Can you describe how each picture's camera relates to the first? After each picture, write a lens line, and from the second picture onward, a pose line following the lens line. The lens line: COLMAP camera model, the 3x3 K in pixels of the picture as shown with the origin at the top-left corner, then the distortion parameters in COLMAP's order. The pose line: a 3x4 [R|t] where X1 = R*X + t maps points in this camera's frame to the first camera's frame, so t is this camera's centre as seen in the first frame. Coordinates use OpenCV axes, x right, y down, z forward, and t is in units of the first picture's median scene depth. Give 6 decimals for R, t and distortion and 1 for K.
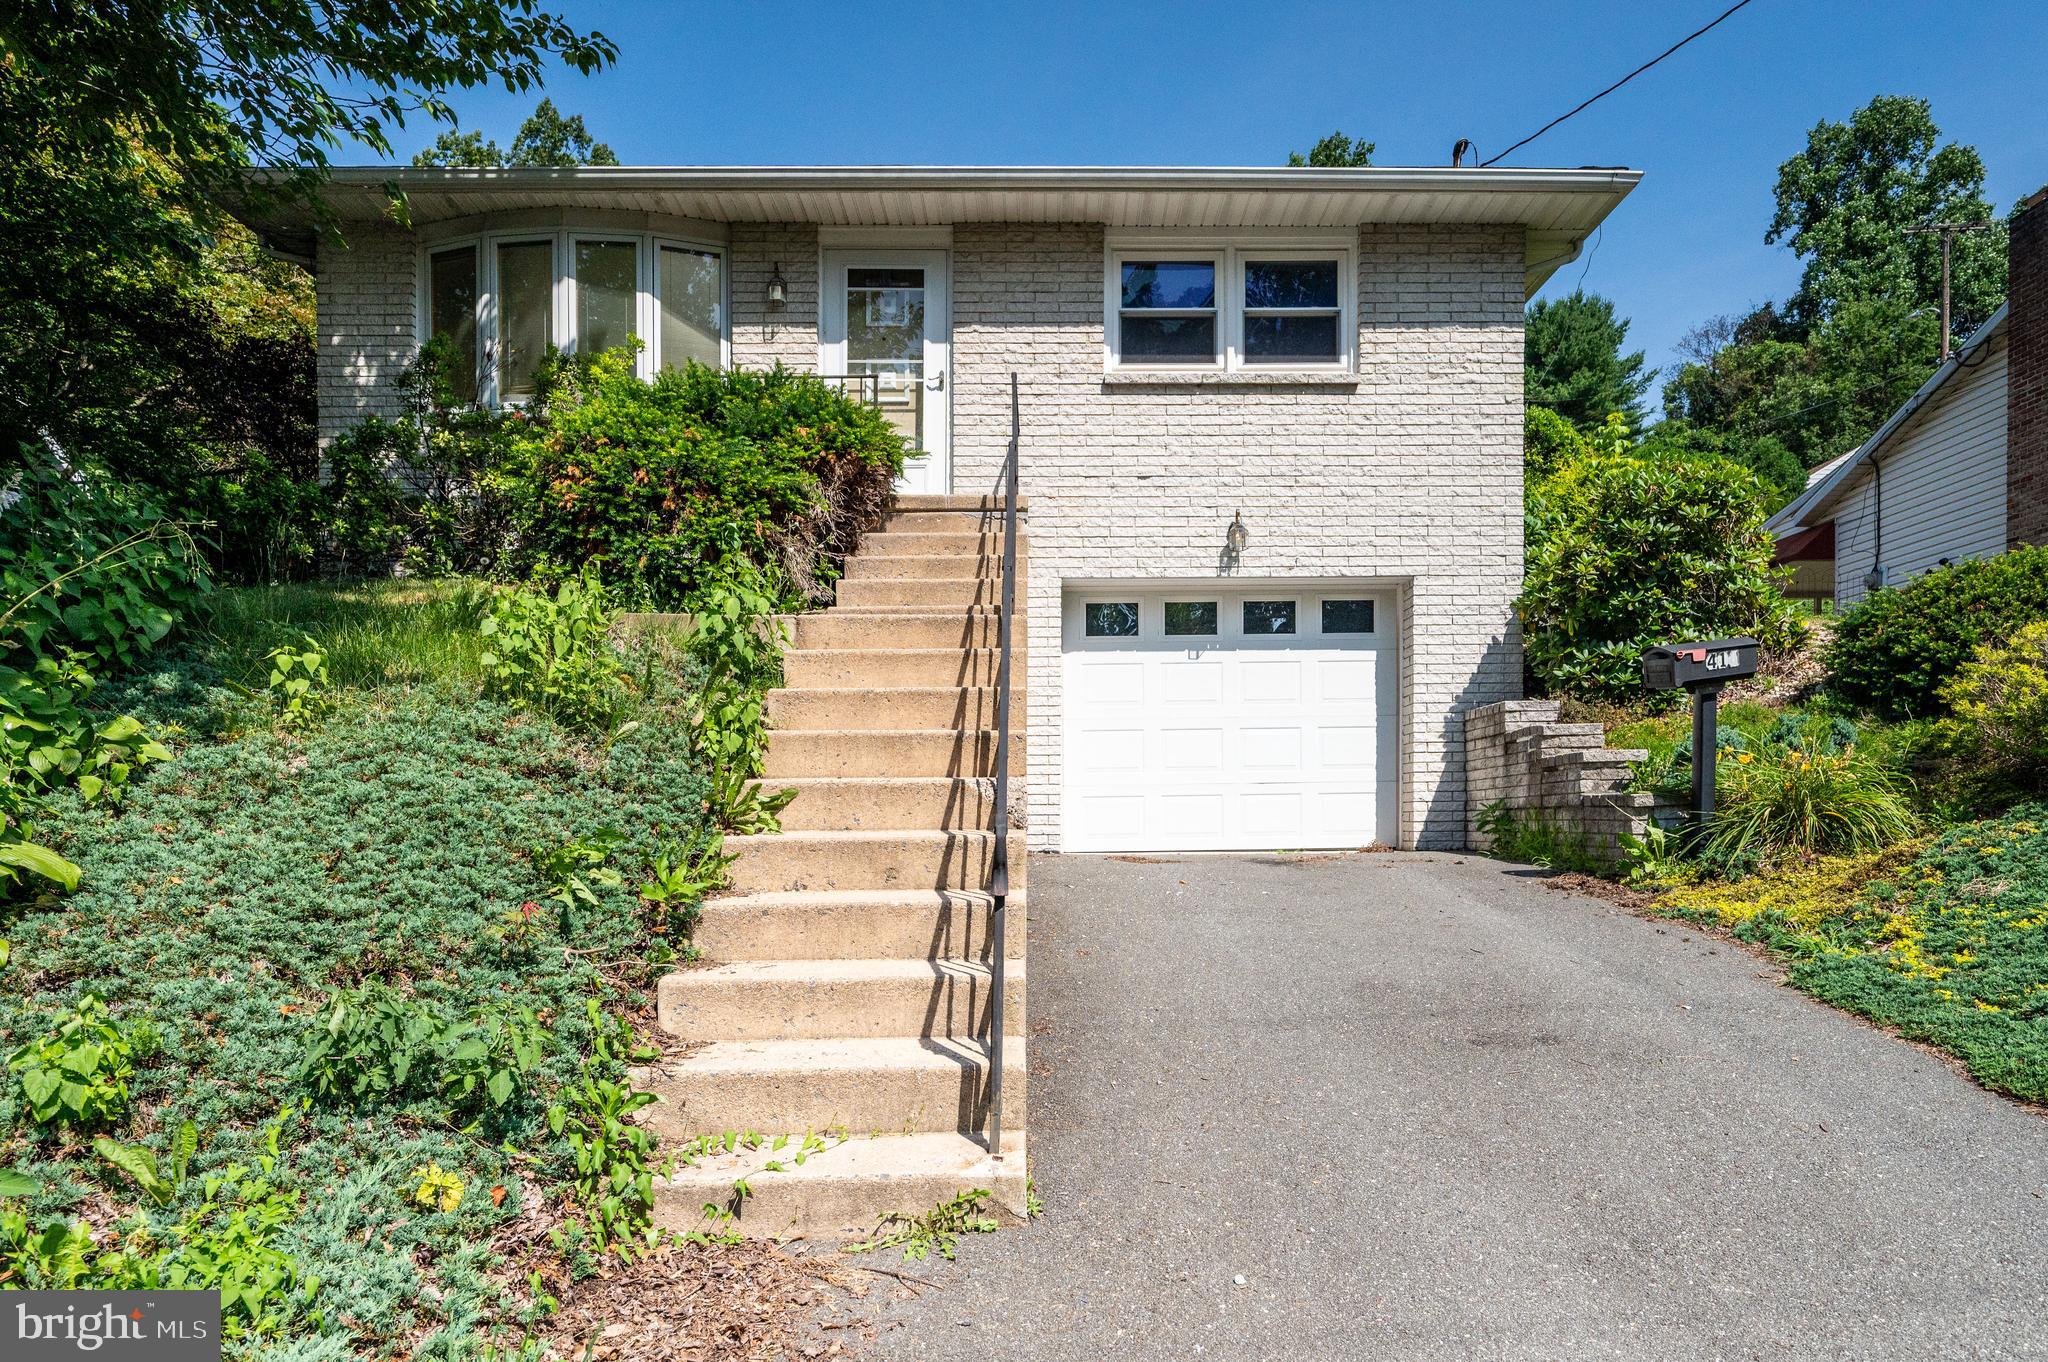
lens RADIAL K [[1206.1, 0, 1001.8], [0, 1206.1, 837.0], [0, 0, 1]] dist [-0.001492, 0.000293]
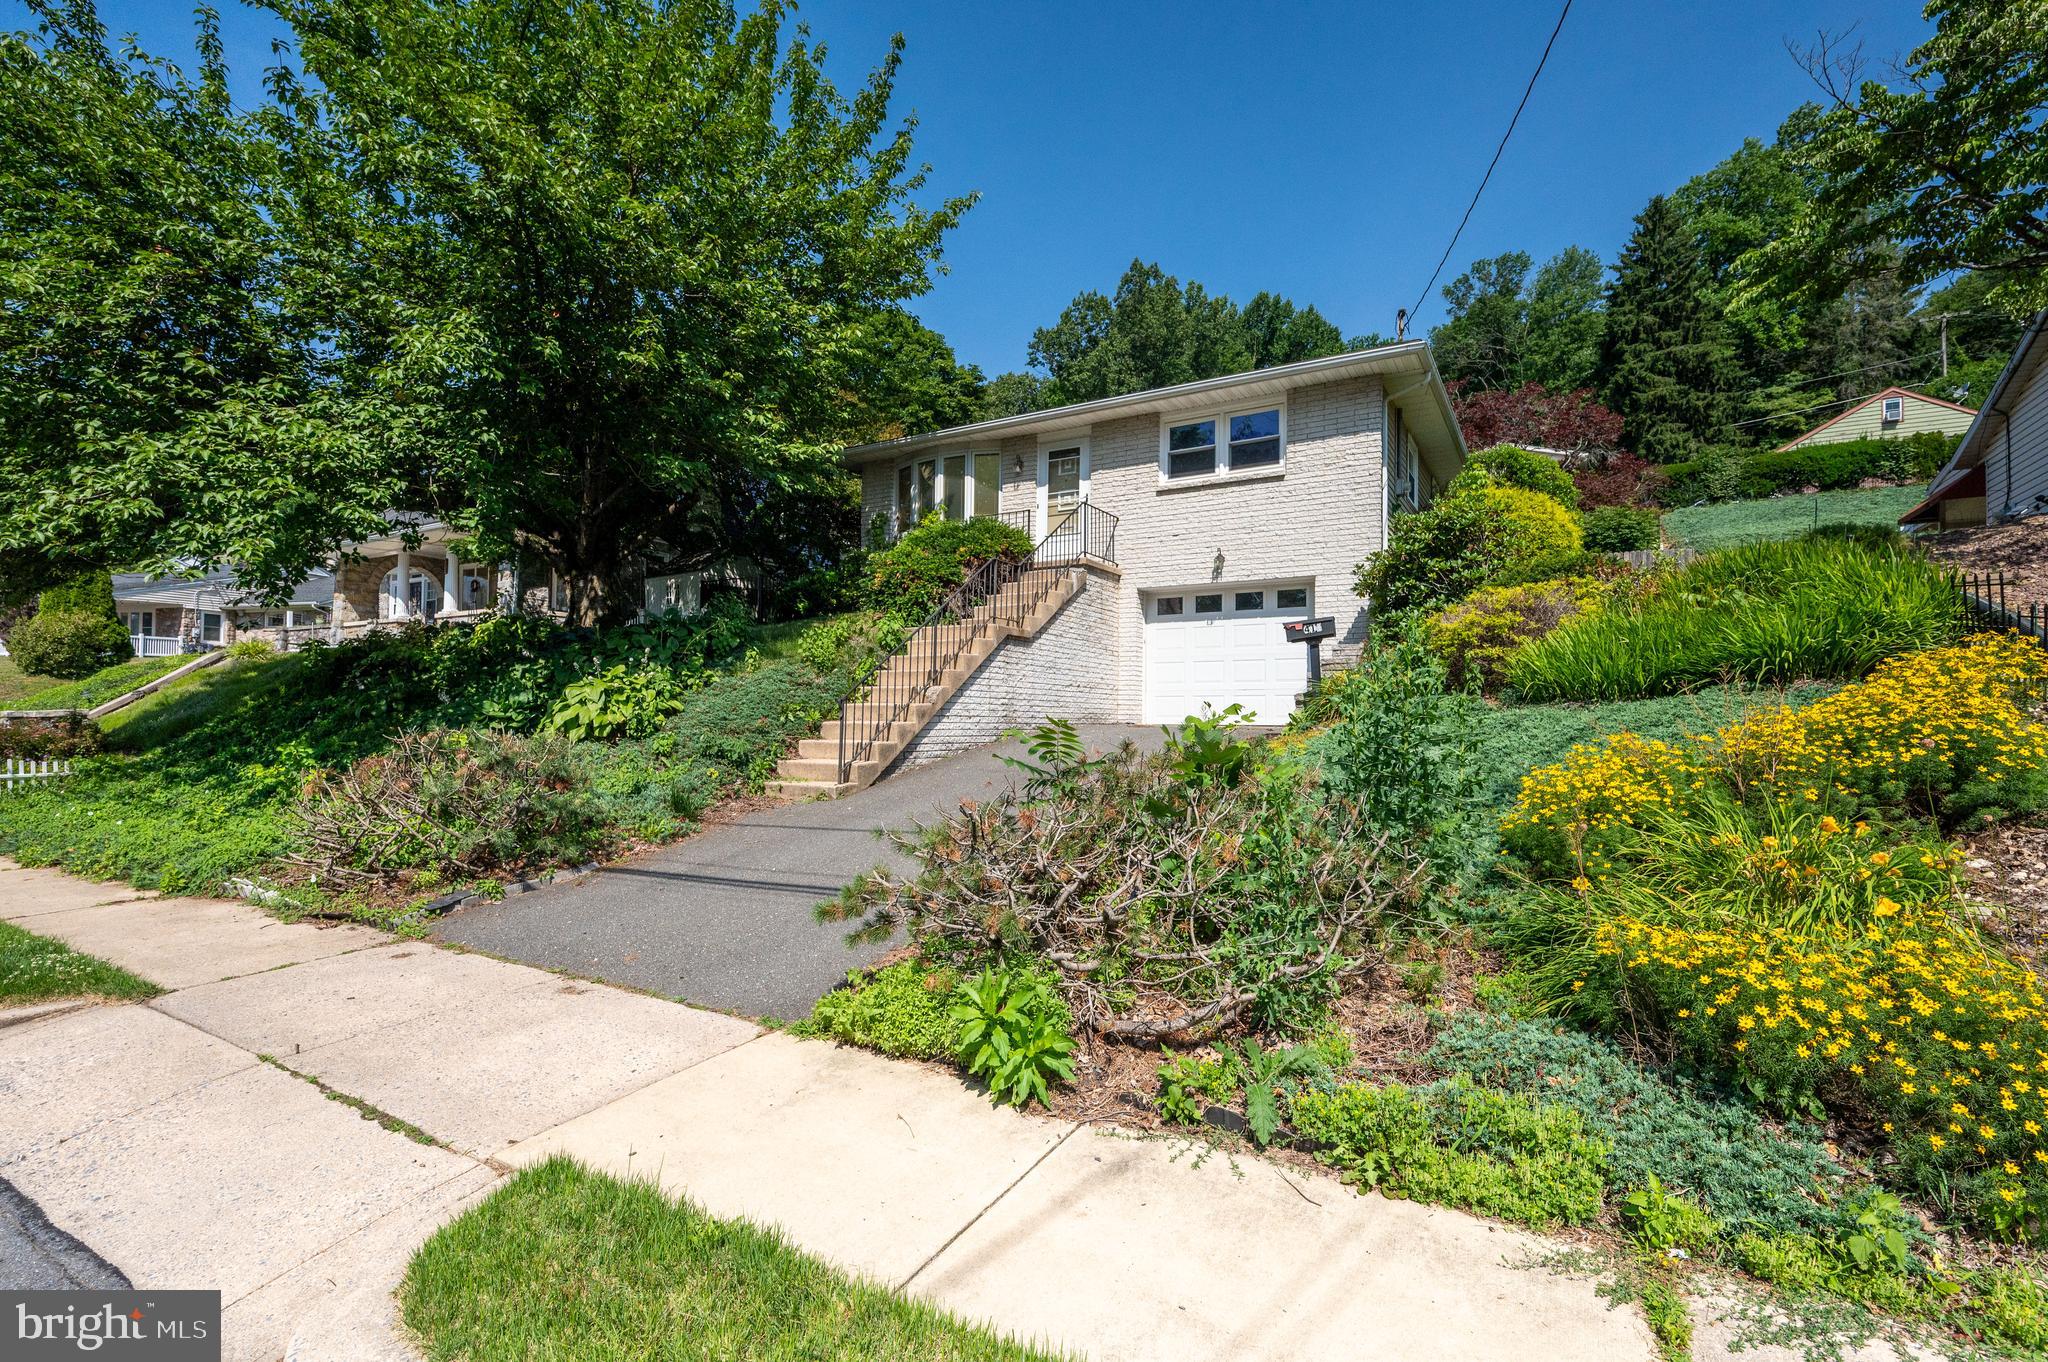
lens RADIAL K [[917.6, 0, 1017.0], [0, 917.6, 701.4], [0, 0, 1]] dist [-0.000330, -0.000403]
pose [[0.846103, 0.007593, -0.532965, 0.703081], [-0.026559, 0.999257, -0.027928, 0.023613], [0.532357, 0.037785, 0.845676, -0.404612]]
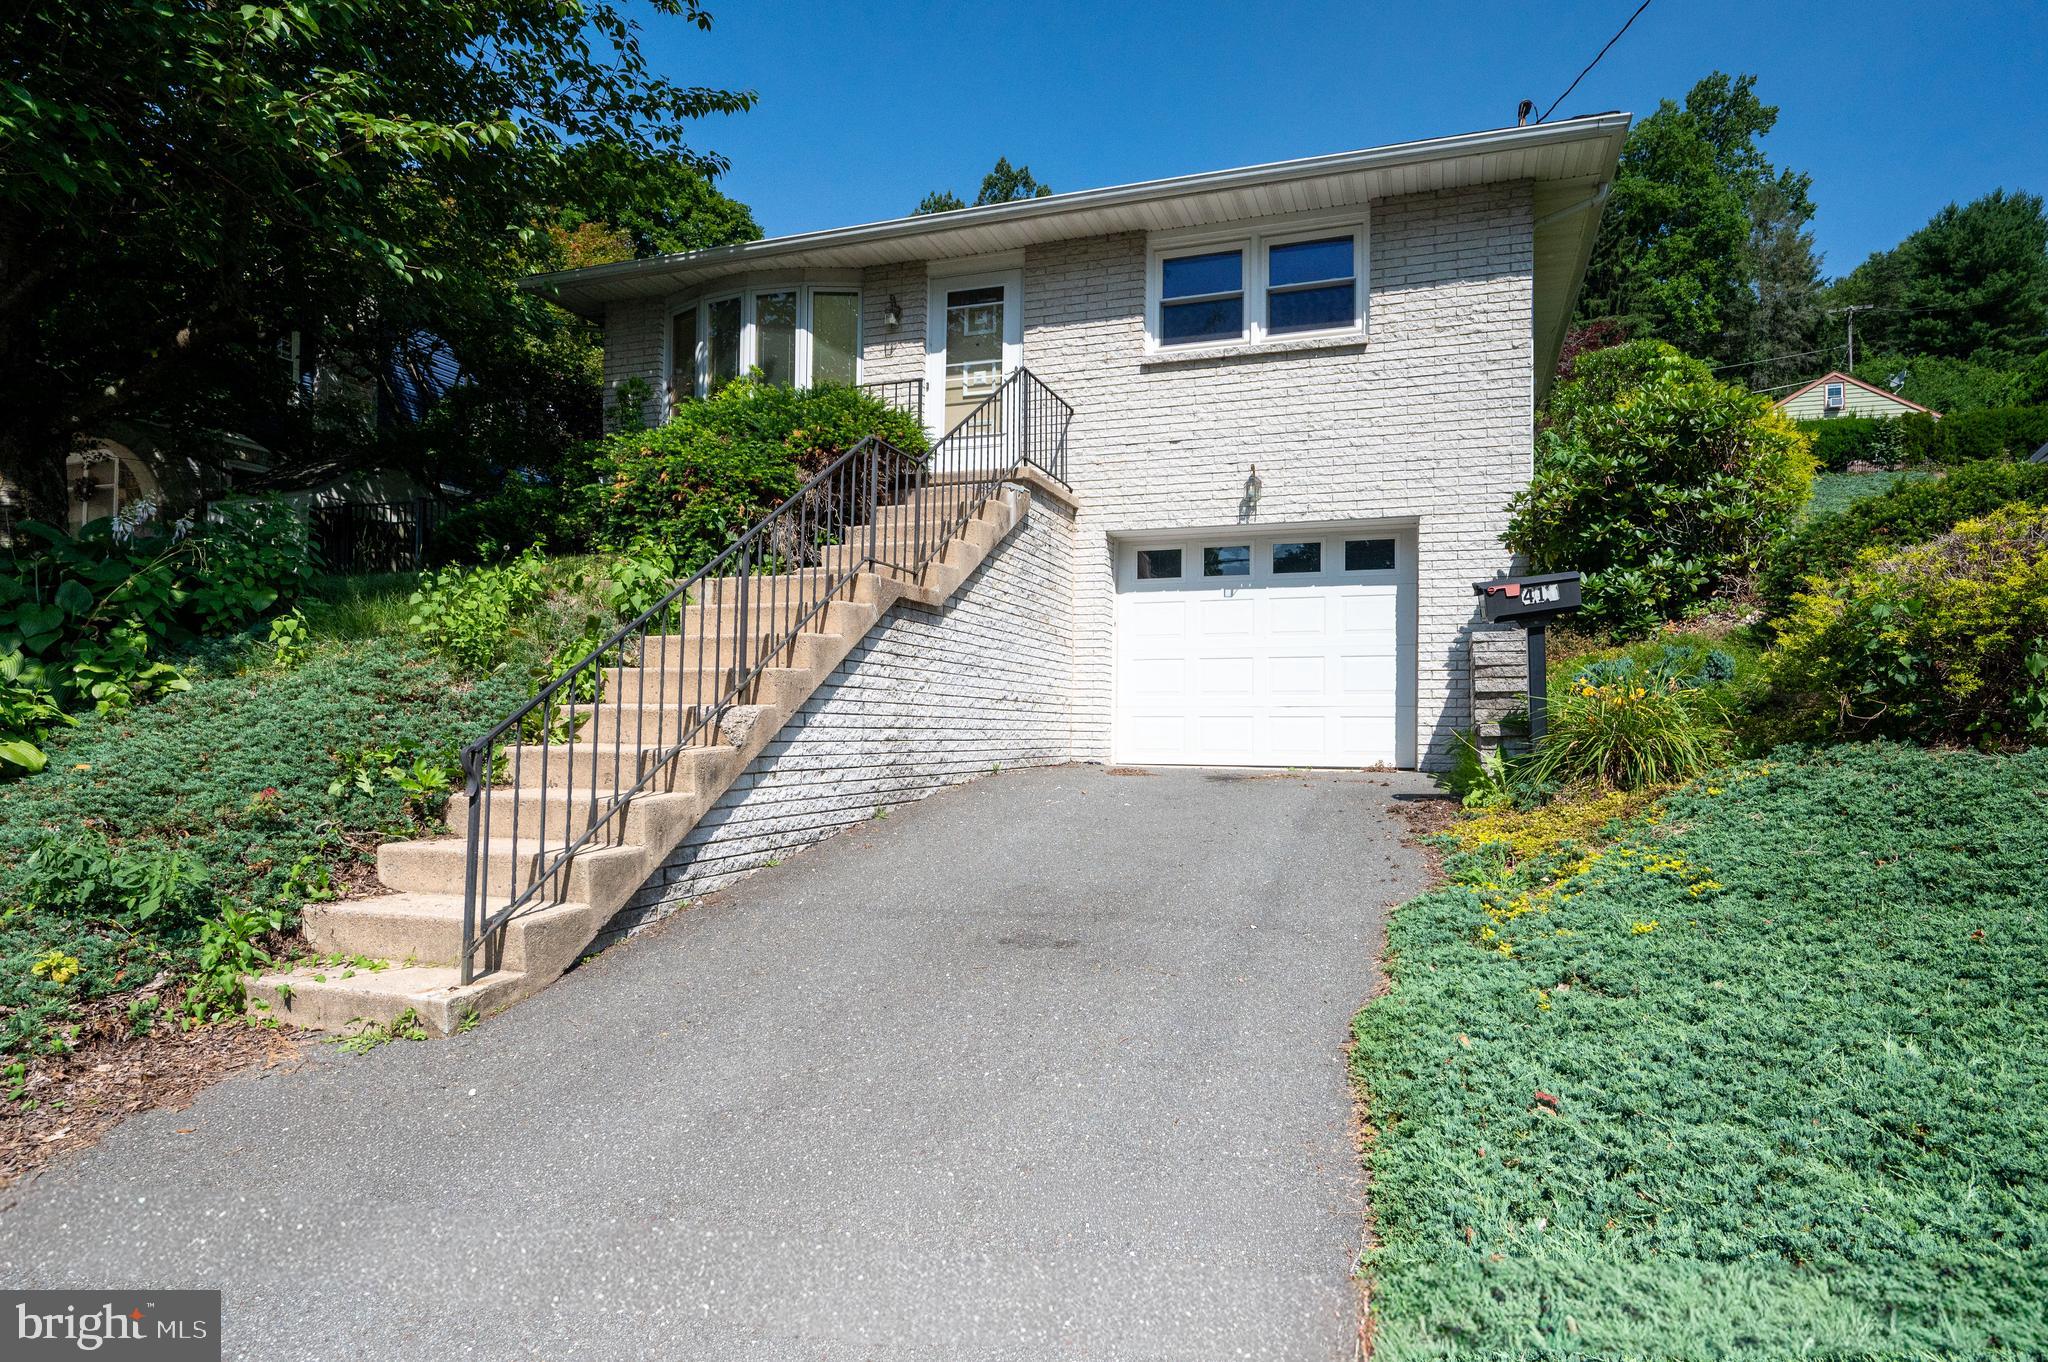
lens RADIAL K [[1043.8, 0, 1095.7], [0, 1043.8, 712.2], [0, 0, 1]] dist [-0.002866, -0.000863]
pose [[0.949258, 0.013271, -0.314218, 0.363875], [-0.022497, 0.999415, -0.025753, -0.011277], [0.313692, 0.031515, 0.949002, 0.033515]]
